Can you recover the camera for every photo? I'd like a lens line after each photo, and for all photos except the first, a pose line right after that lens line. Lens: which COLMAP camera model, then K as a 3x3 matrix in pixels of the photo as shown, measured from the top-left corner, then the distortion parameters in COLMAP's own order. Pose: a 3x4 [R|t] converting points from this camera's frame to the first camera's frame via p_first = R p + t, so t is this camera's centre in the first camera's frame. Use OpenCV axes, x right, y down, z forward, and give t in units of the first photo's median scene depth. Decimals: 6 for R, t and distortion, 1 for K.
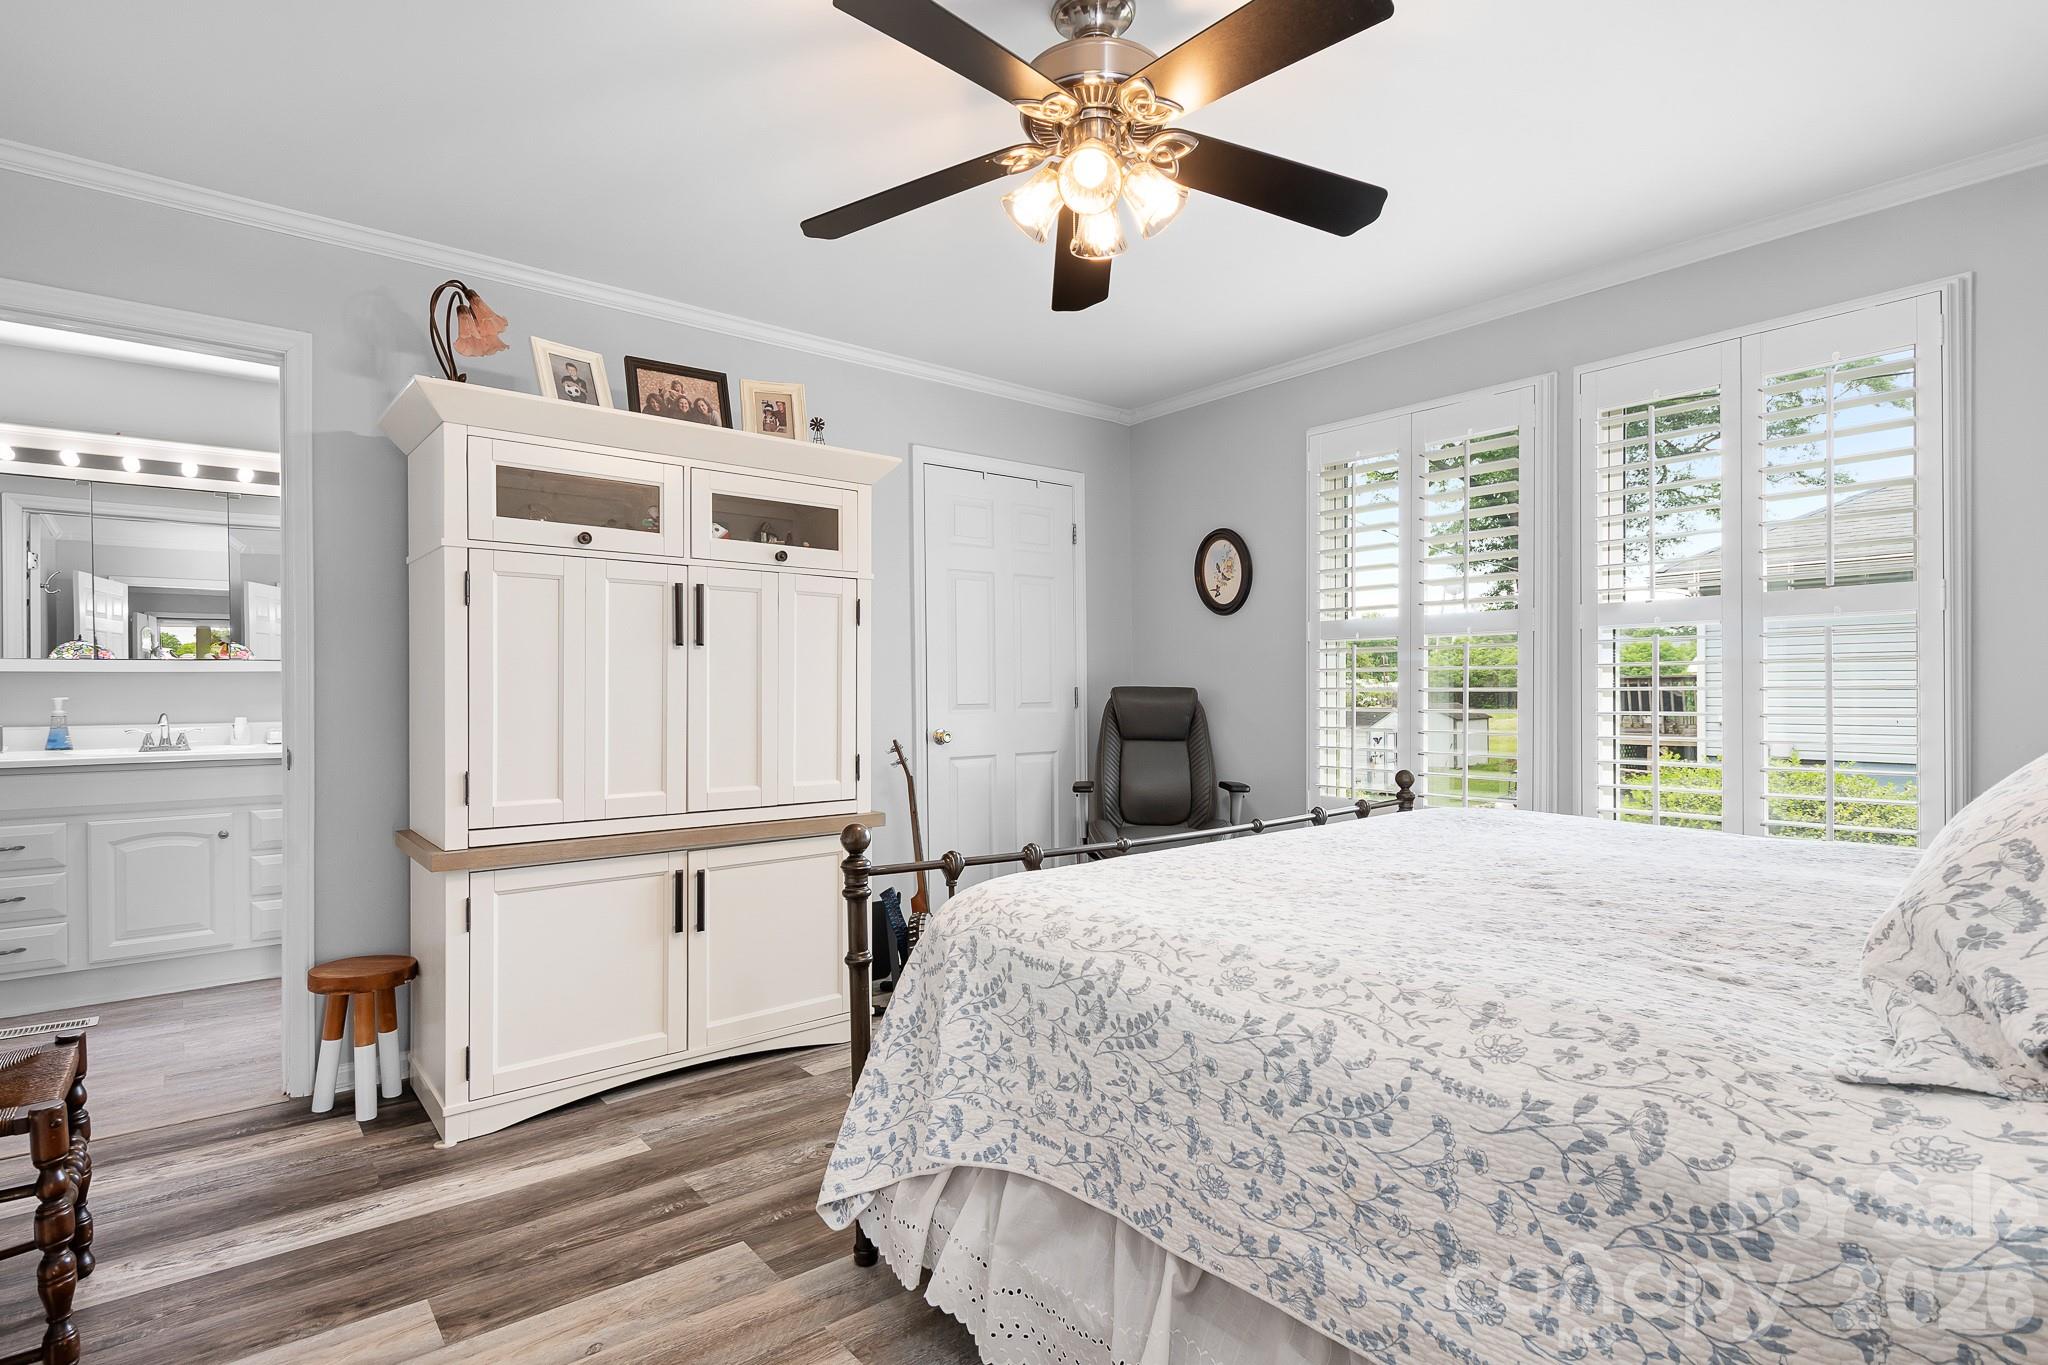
lens RADIAL K [[1016.9, 0, 1029.7], [0, 1016.9, 689.8], [0, 0, 1]] dist [0.011939, -0.000485]
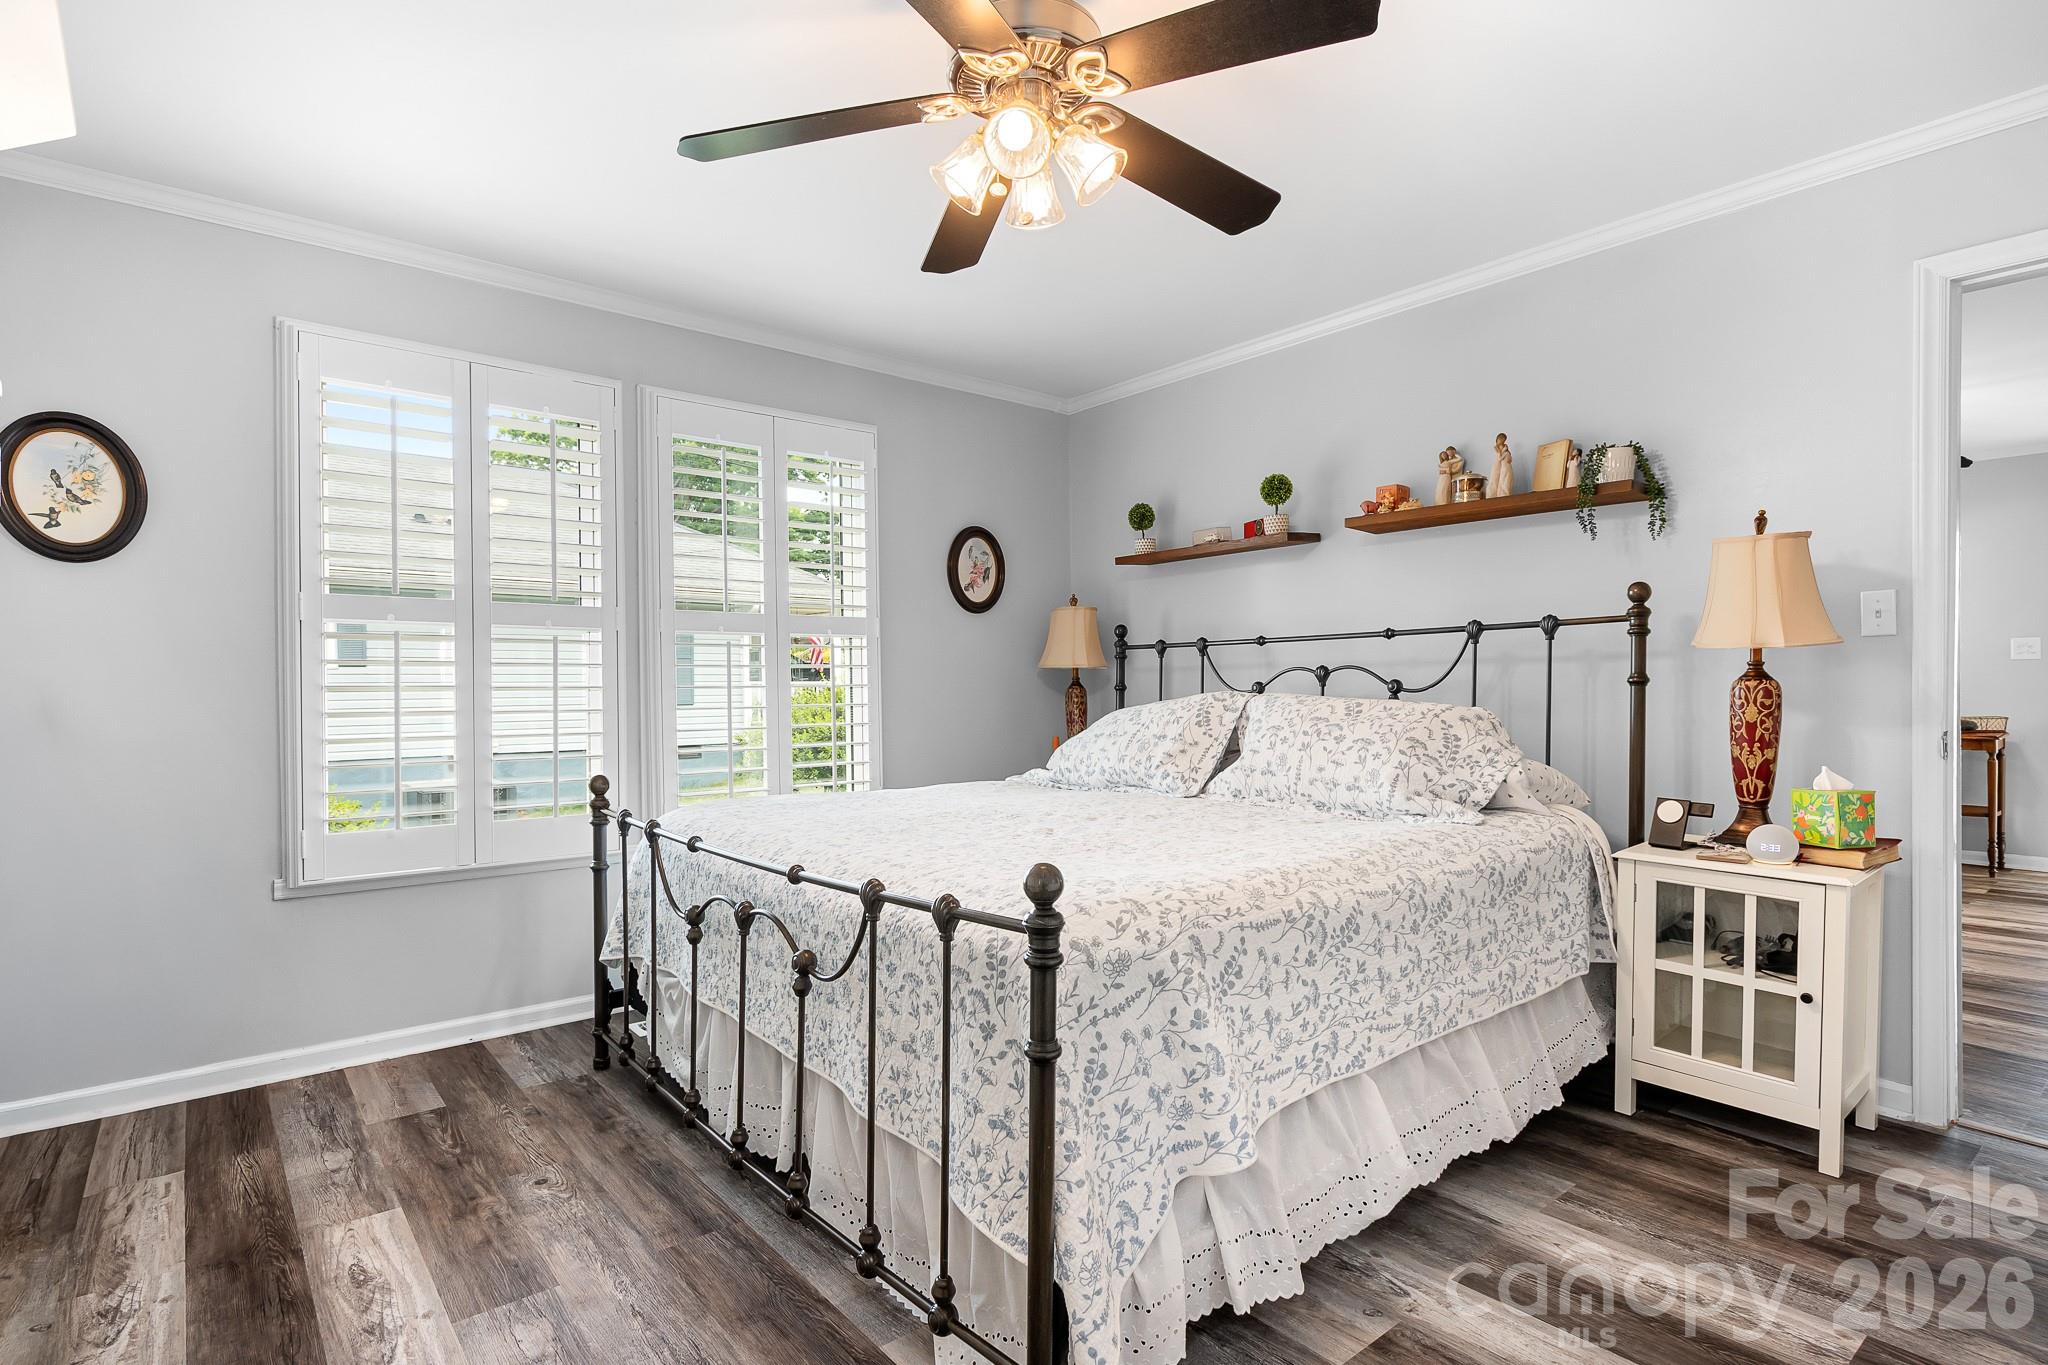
lens RADIAL K [[1016.9, 0, 1029.7], [0, 1016.9, 689.8], [0, 0, 1]] dist [0.011939, -0.000485]
pose [[0.008473, 0.000448, 0.999964, -1.177256], [0.005038, 0.999987, -0.000490, 0.010230], [-0.999951, 0.005042, 0.008470, 1.317413]]
